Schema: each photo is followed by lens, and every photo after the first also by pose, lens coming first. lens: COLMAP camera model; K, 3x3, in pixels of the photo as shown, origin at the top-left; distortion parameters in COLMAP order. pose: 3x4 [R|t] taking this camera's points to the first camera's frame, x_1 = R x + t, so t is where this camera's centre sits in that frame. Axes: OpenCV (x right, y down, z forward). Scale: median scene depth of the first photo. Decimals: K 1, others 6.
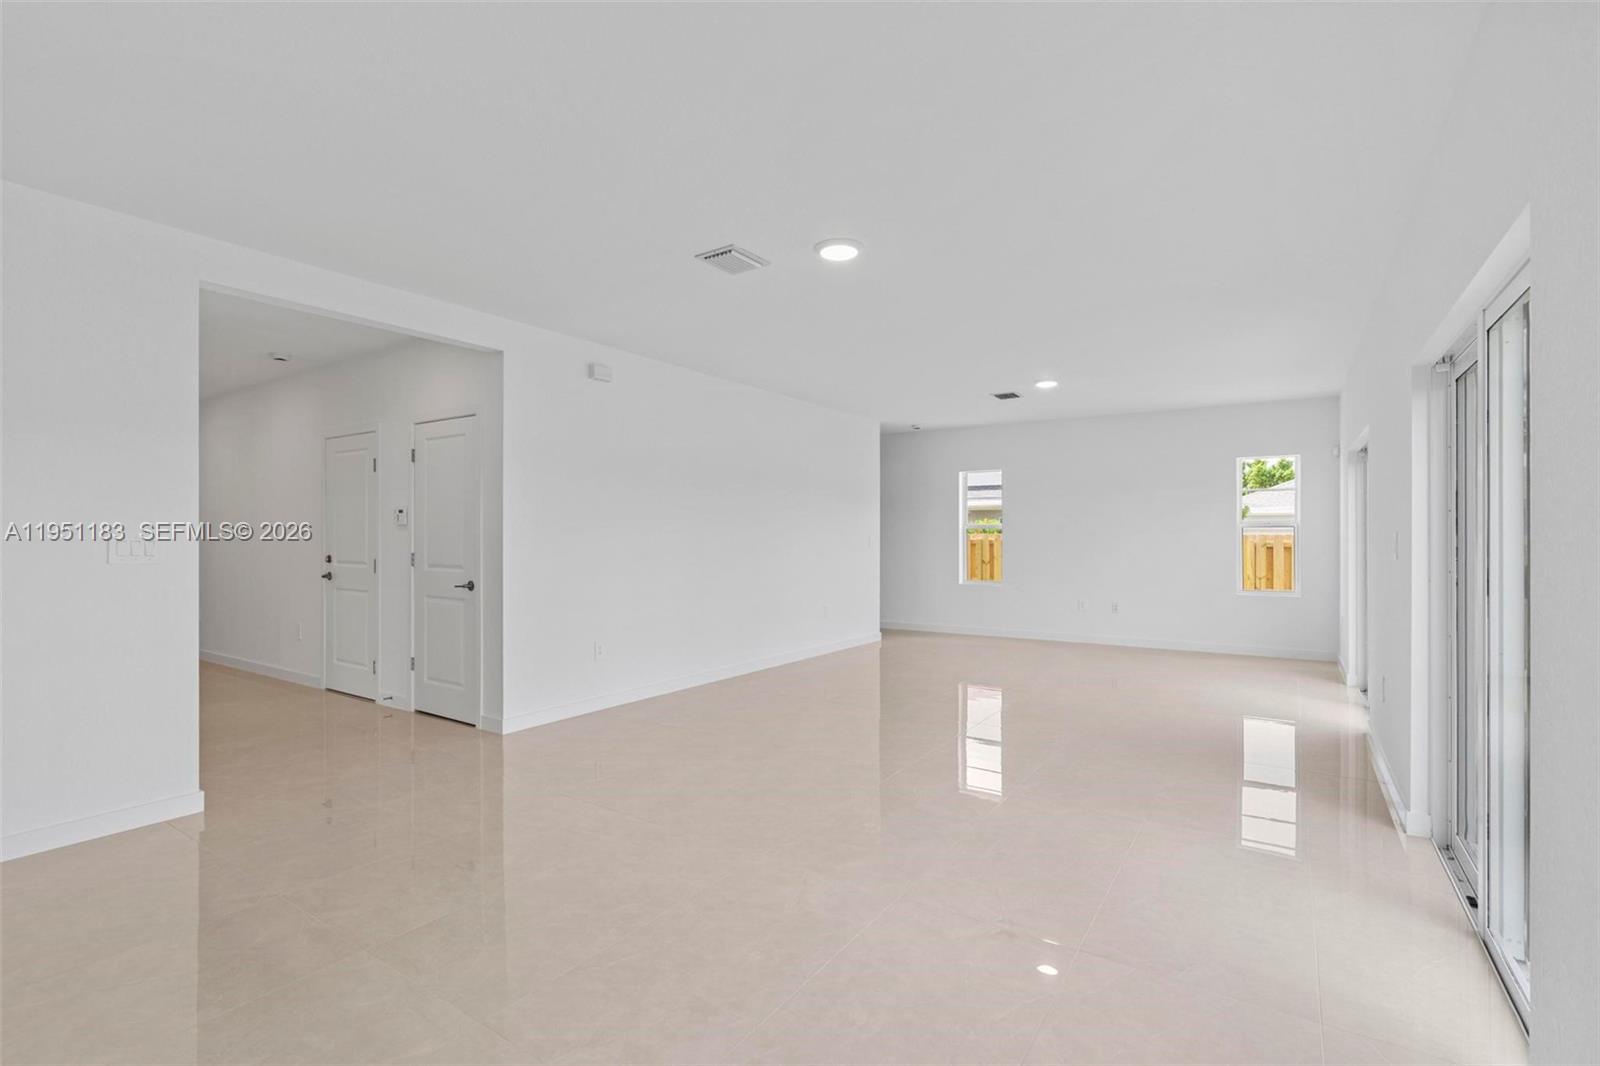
lens RADIAL K [[725.9, 0, 799.0], [0, 725.9, 532.9], [0, 0, 1]] dist [-0.014102, -0.000210]
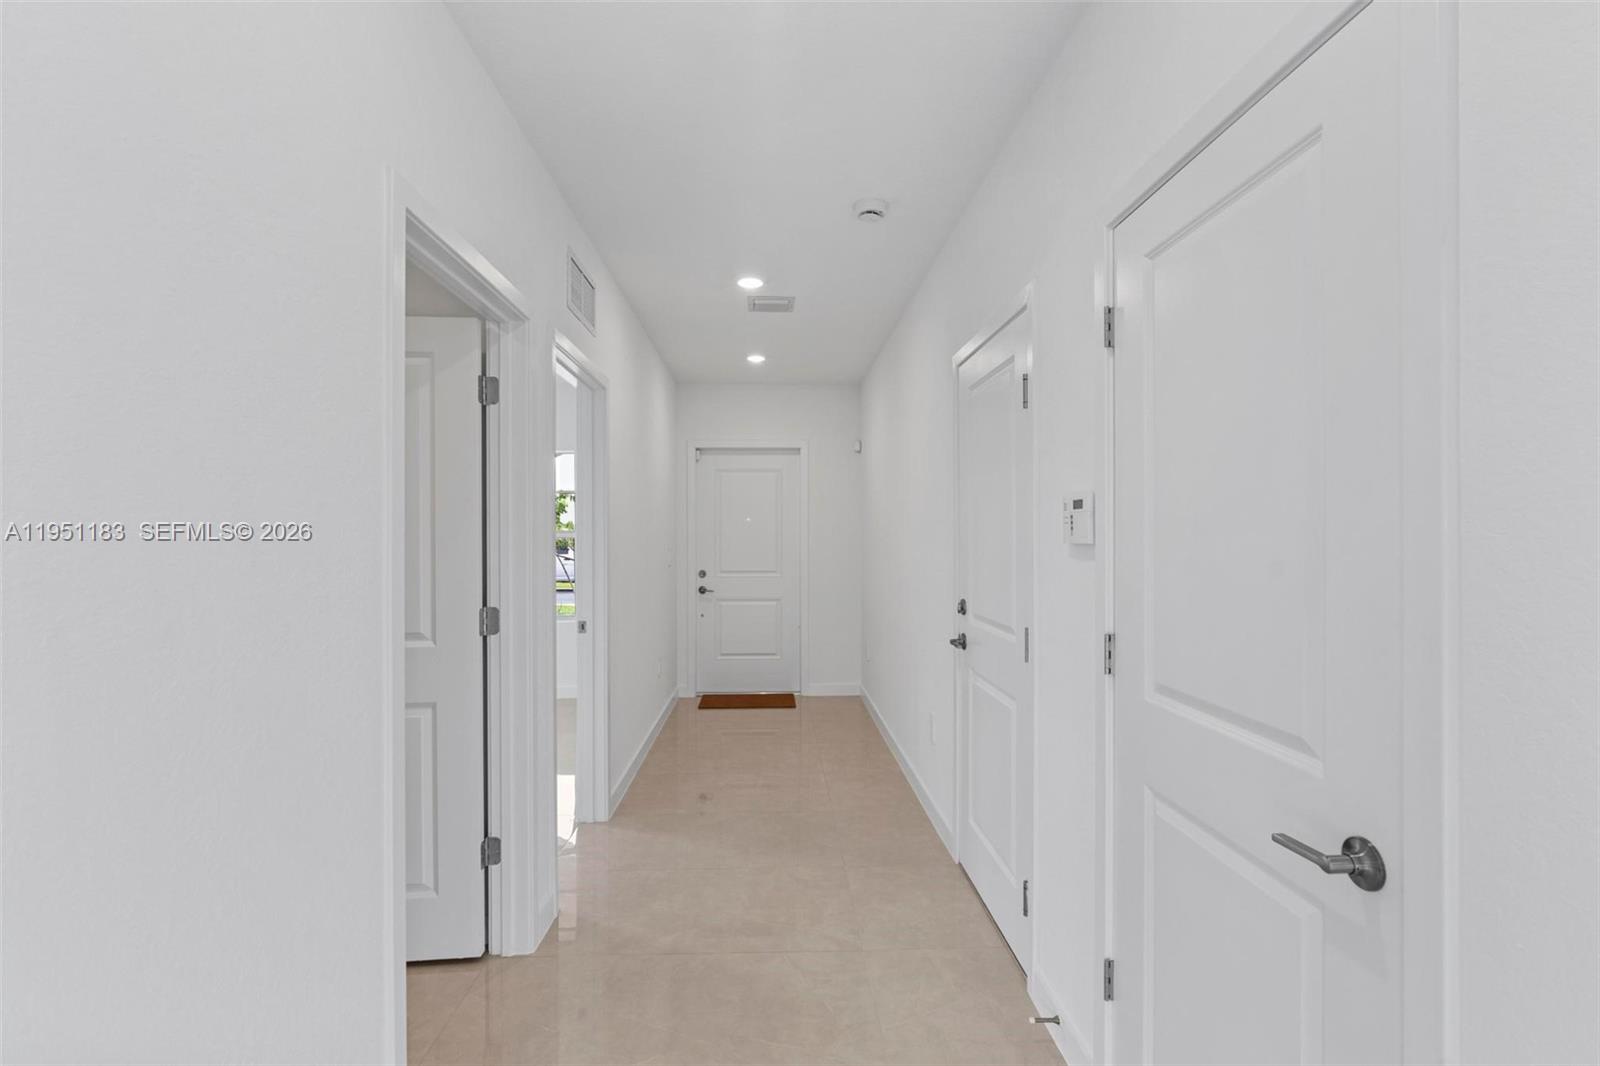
lens RADIAL K [[725.9, 0, 805.0], [0, 725.9, 533.1], [0, 0, 1]] dist [-0.014102, -0.000210]
pose [[0.588730, -0.001379, -0.808328, -0.608360], [0.003582, 0.999993, 0.000903, -0.029155], [0.808322, -0.003427, 0.588731, 1.202819]]
